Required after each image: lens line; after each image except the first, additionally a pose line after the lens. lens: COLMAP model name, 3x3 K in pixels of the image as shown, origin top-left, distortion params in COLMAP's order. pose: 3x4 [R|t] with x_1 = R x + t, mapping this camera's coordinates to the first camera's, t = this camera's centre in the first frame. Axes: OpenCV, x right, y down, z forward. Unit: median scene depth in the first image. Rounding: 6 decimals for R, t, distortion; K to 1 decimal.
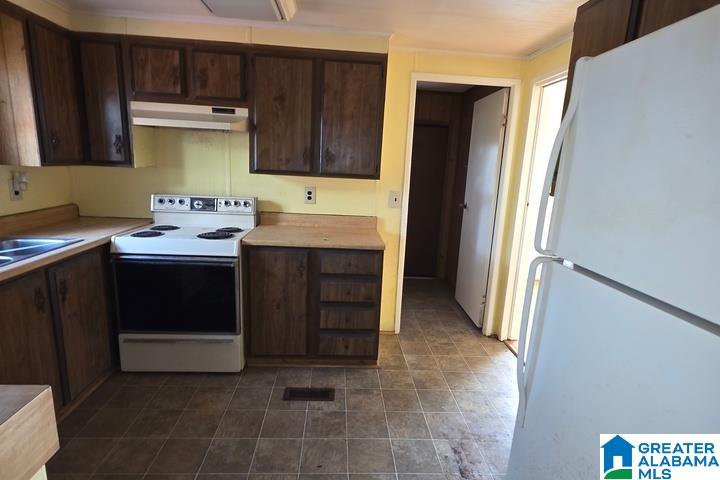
lens RADIAL K [[378.7, 0, 362.1], [0, 378.7, 240.2], [0, 0, 1]] dist [0.000807, -0.000570]
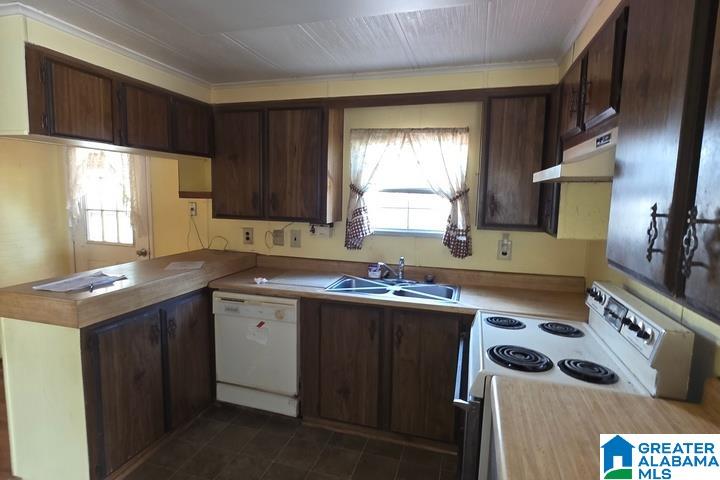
lens RADIAL K [[378.7, 0, 361.5], [0, 378.7, 238.0], [0, 0, 1]] dist [0.000807, -0.000570]
pose [[-0.342757, 0.048968, -0.938147, 0.263784], [-0.225905, 0.965040, 0.132908, -0.235733], [0.911858, 0.257487, -0.319712, 1.030104]]
